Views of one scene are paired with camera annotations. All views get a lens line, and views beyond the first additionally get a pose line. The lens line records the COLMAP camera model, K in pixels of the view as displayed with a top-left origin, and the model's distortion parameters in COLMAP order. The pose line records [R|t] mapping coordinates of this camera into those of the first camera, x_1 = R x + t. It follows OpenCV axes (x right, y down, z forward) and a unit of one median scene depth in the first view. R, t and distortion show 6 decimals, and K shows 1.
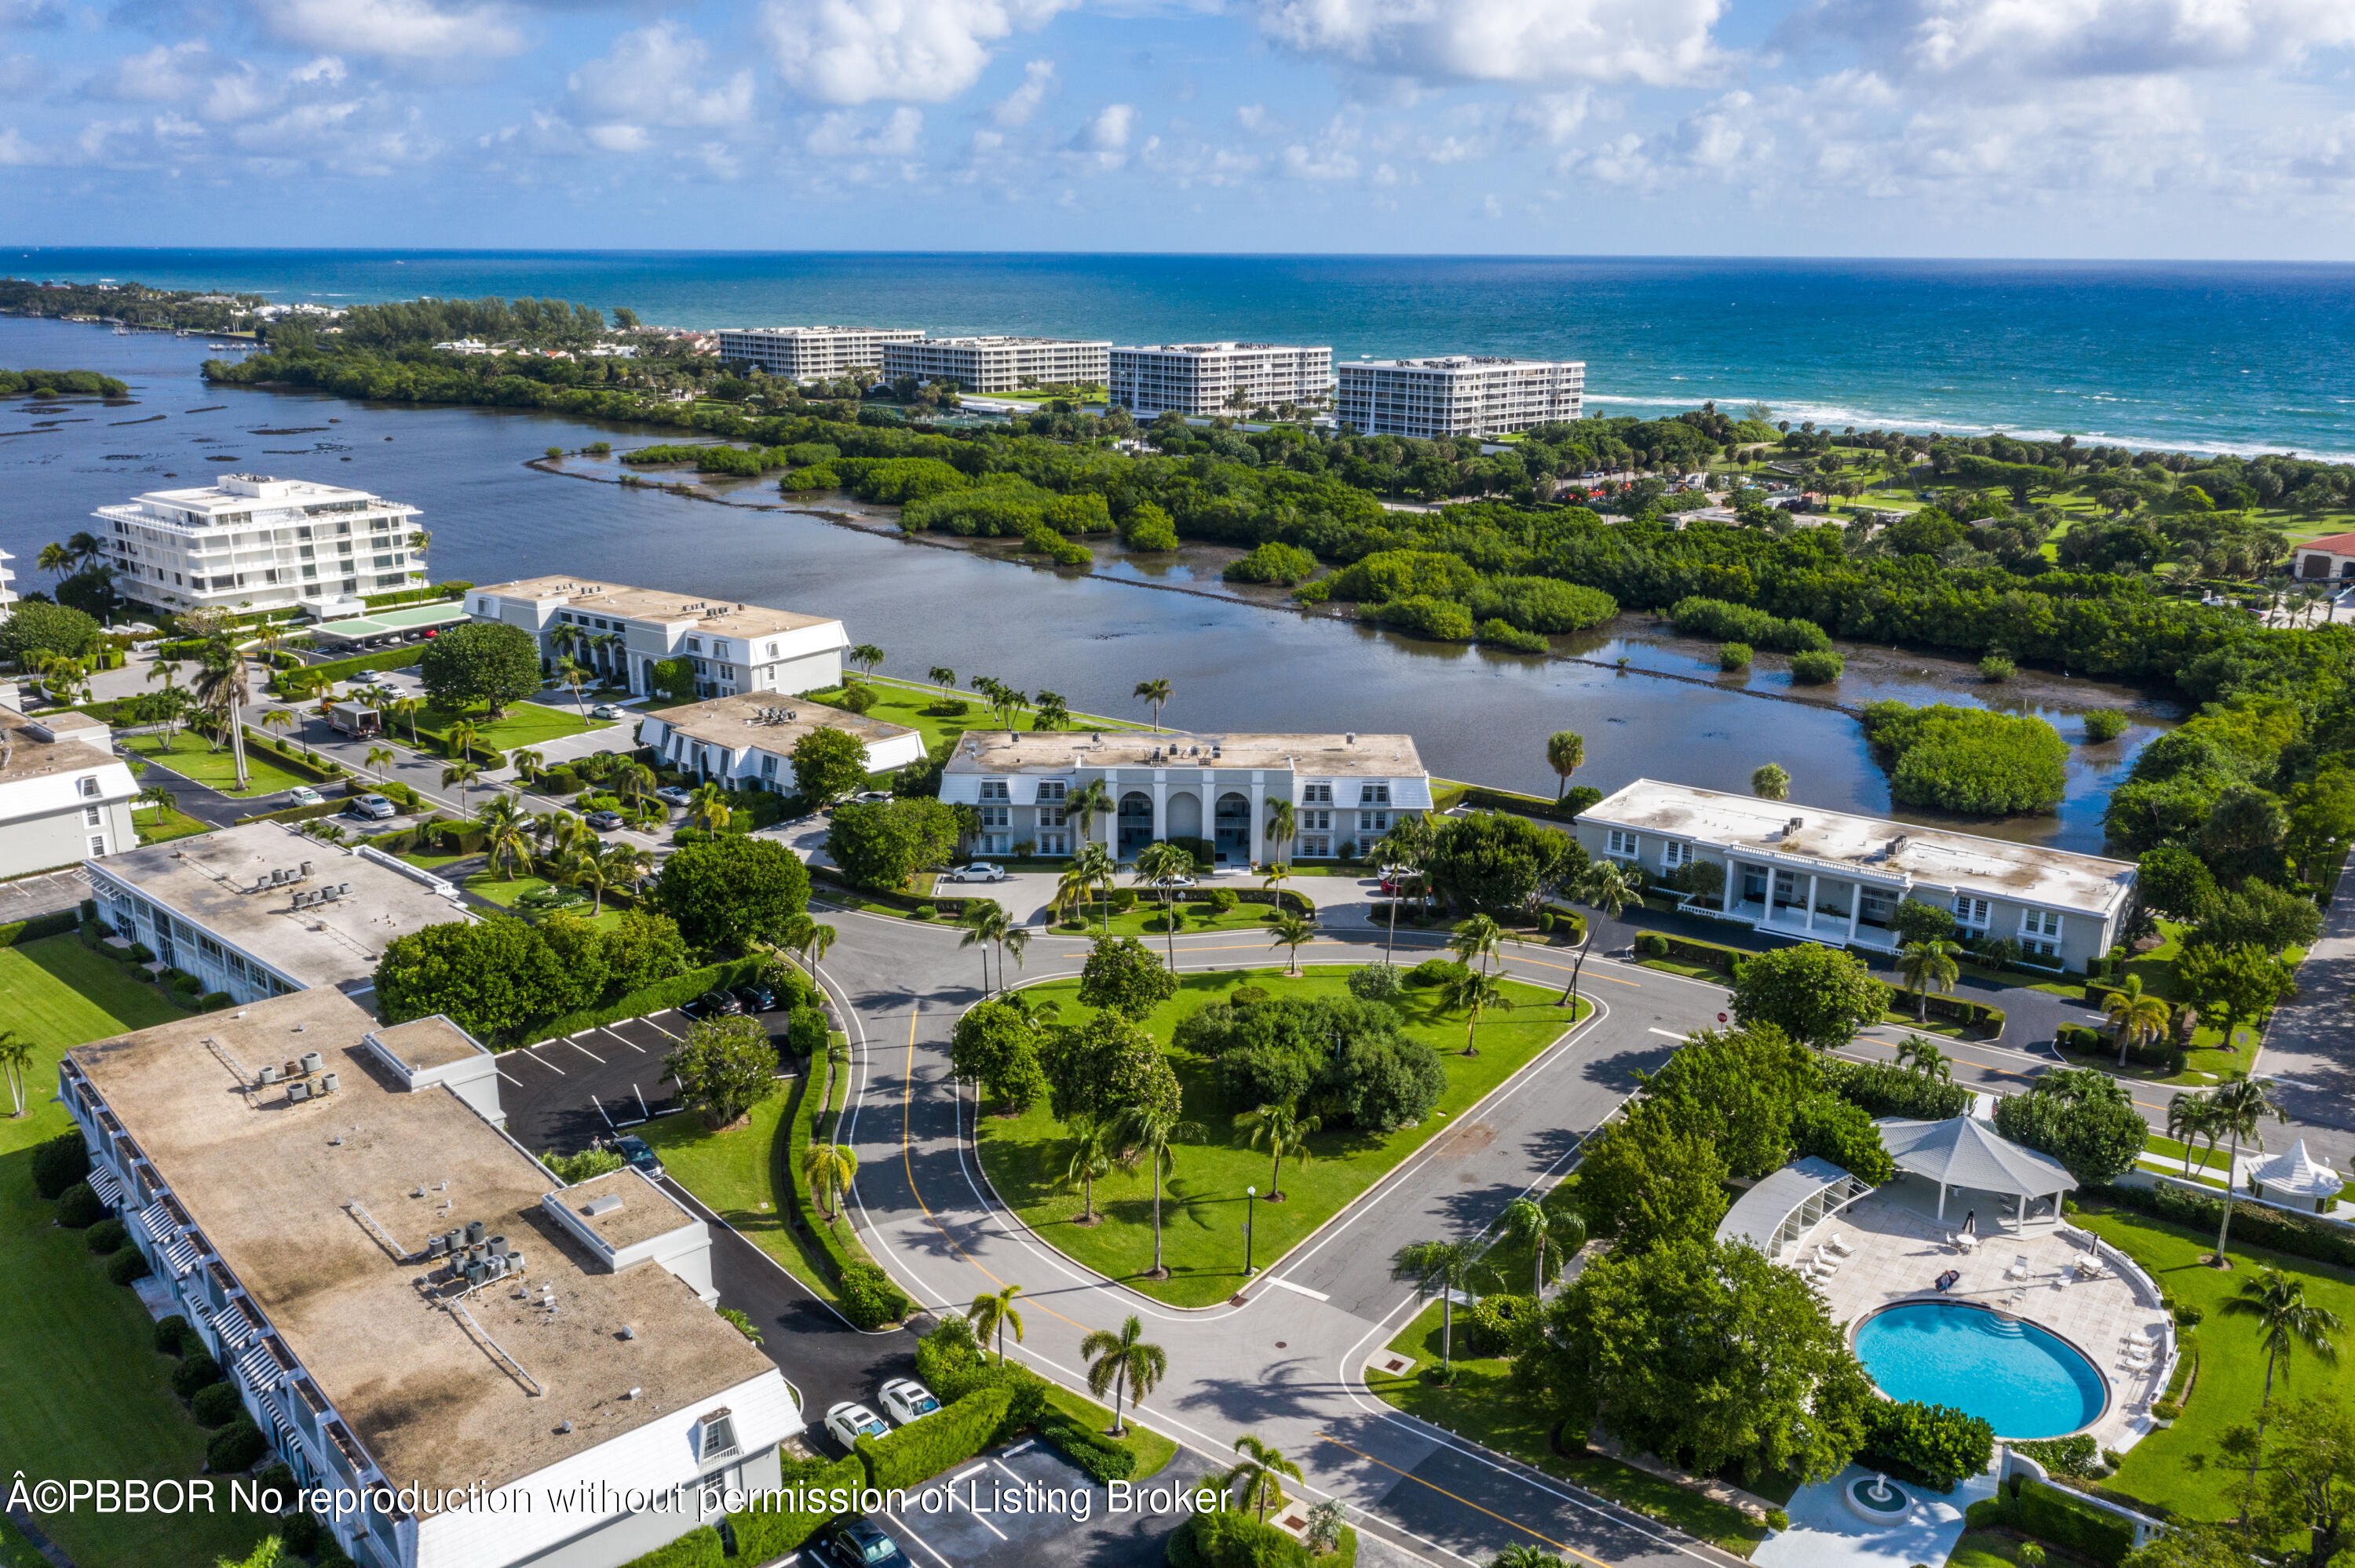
lens RADIAL K [[1896.5, 0, 1177.5], [0, 1896.5, 784.0], [0, 0, 1]] dist [-0.009102, 0.016111]
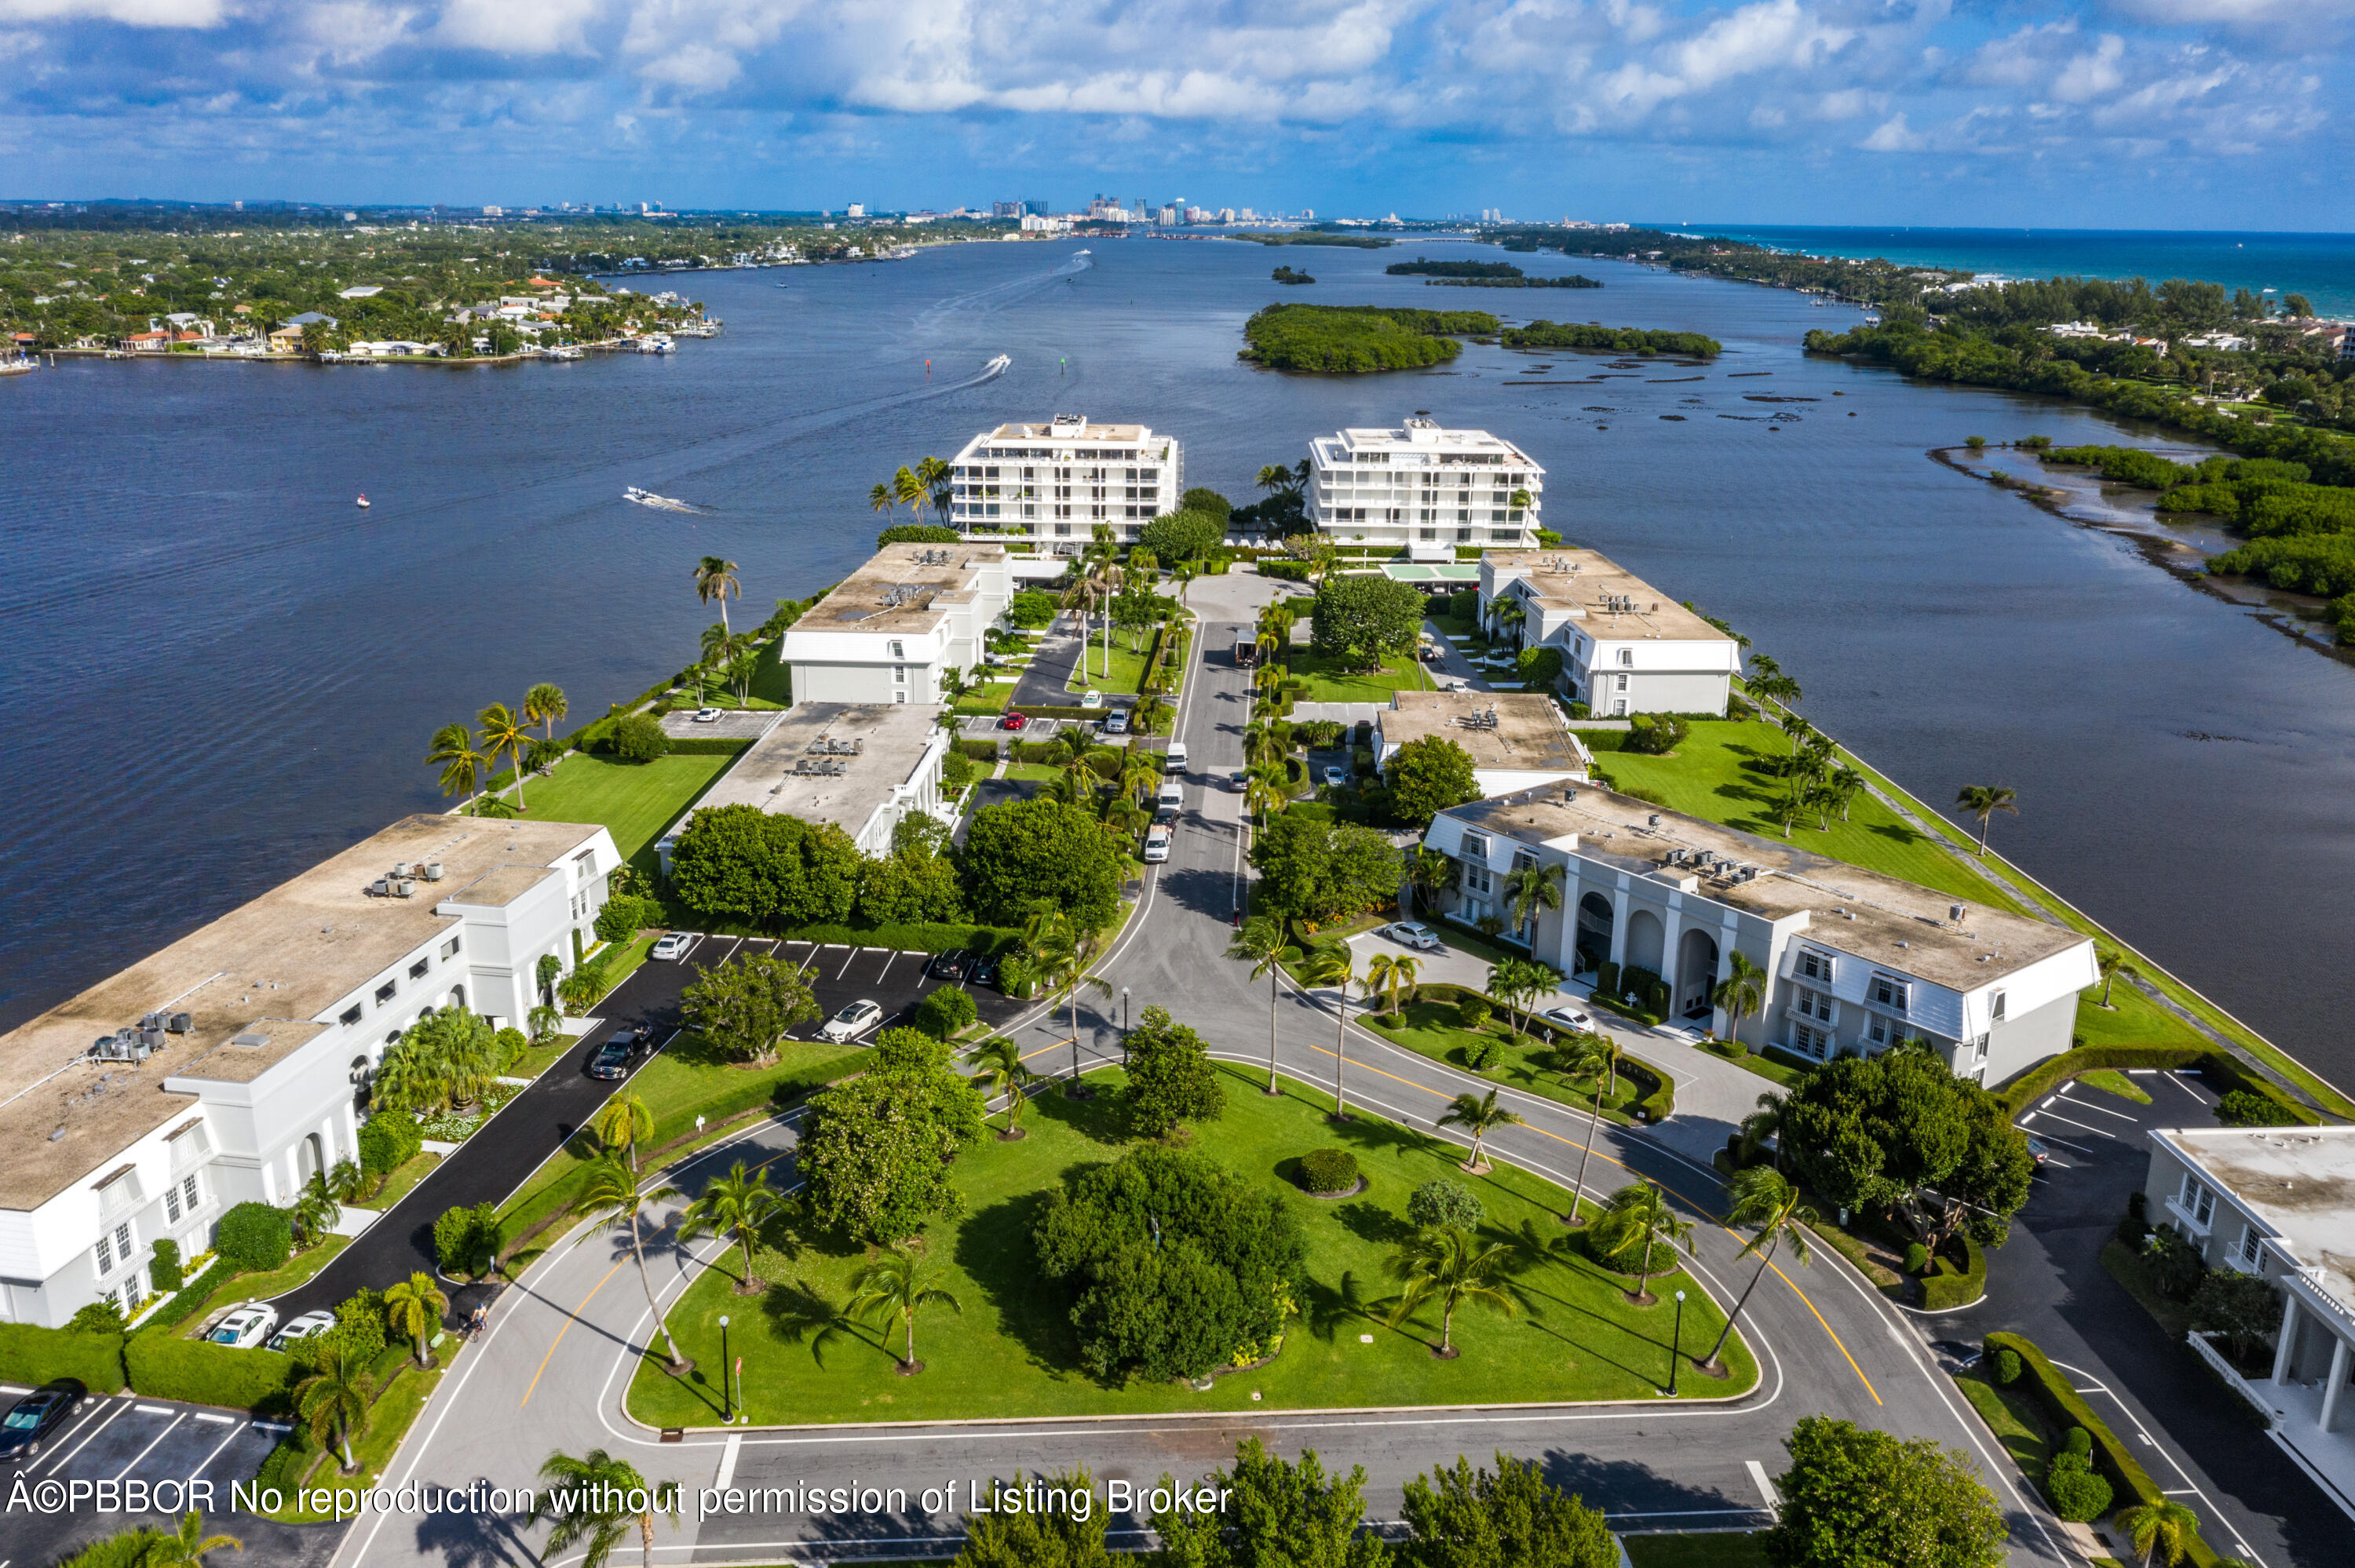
lens RADIAL K [[1896.5, 0, 1177.5], [0, 1896.5, 784.0], [0, 0, 1]] dist [-0.009102, 0.016111]
pose [[0.618760, 0.227272, -0.751987, 0.281384], [-0.221651, 0.968853, 0.110433, -0.054923], [0.753663, 0.098347, 0.649862, 0.237137]]
